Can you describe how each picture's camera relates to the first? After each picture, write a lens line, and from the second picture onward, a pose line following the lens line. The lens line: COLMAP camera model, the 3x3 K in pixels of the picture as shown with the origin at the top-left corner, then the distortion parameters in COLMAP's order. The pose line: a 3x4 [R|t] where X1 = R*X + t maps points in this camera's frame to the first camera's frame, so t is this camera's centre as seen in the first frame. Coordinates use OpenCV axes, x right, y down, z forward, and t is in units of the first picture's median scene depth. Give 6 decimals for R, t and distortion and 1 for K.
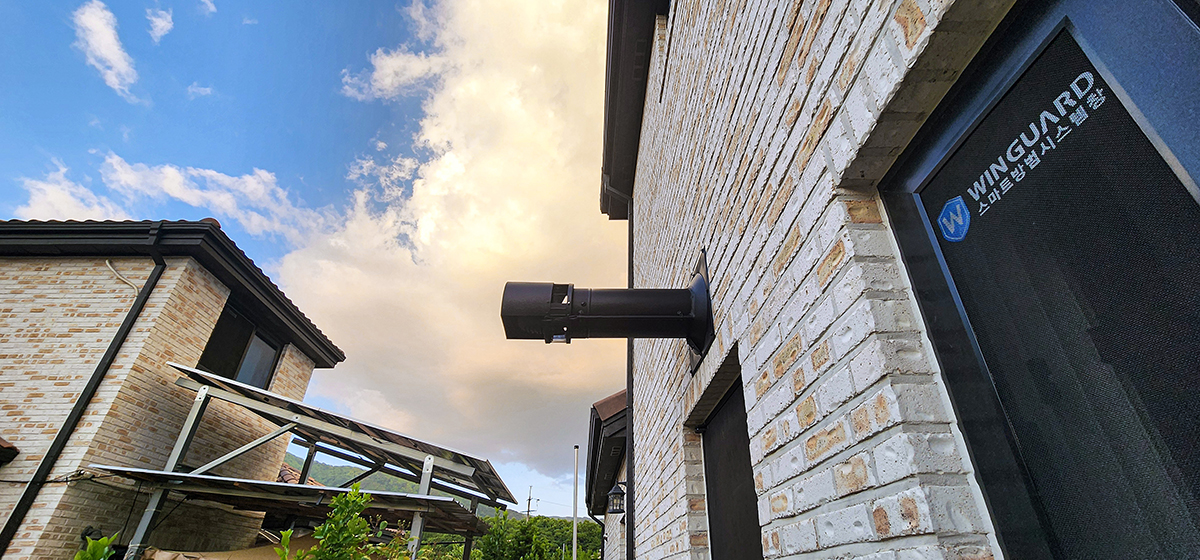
lens RADIAL K [[501.4, 0, 647.3], [0, 501.4, 284.2], [0, 0, 1]] dist [-0.001935, -0.000272]
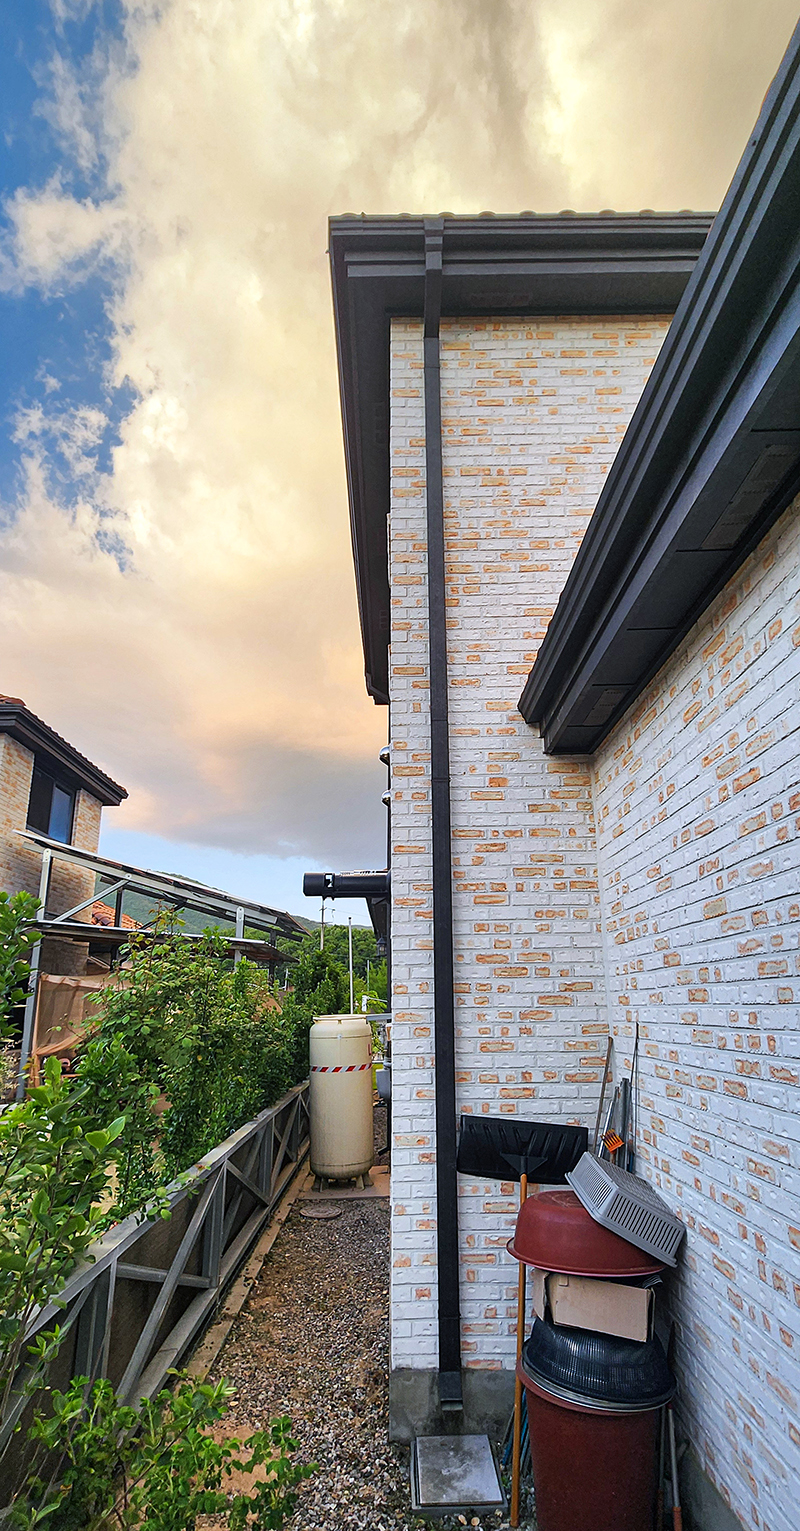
lens RADIAL K [[772.4, 0, 400.0], [0, 772.4, 765.5], [0, 0, 1]] dist [-0.026888, -0.000294]
pose [[0.993537, -0.028932, -0.109762, 0.100690], [0.054125, 0.970714, 0.234060, -0.241160], [0.099776, -0.238488, 0.966006, -0.409443]]
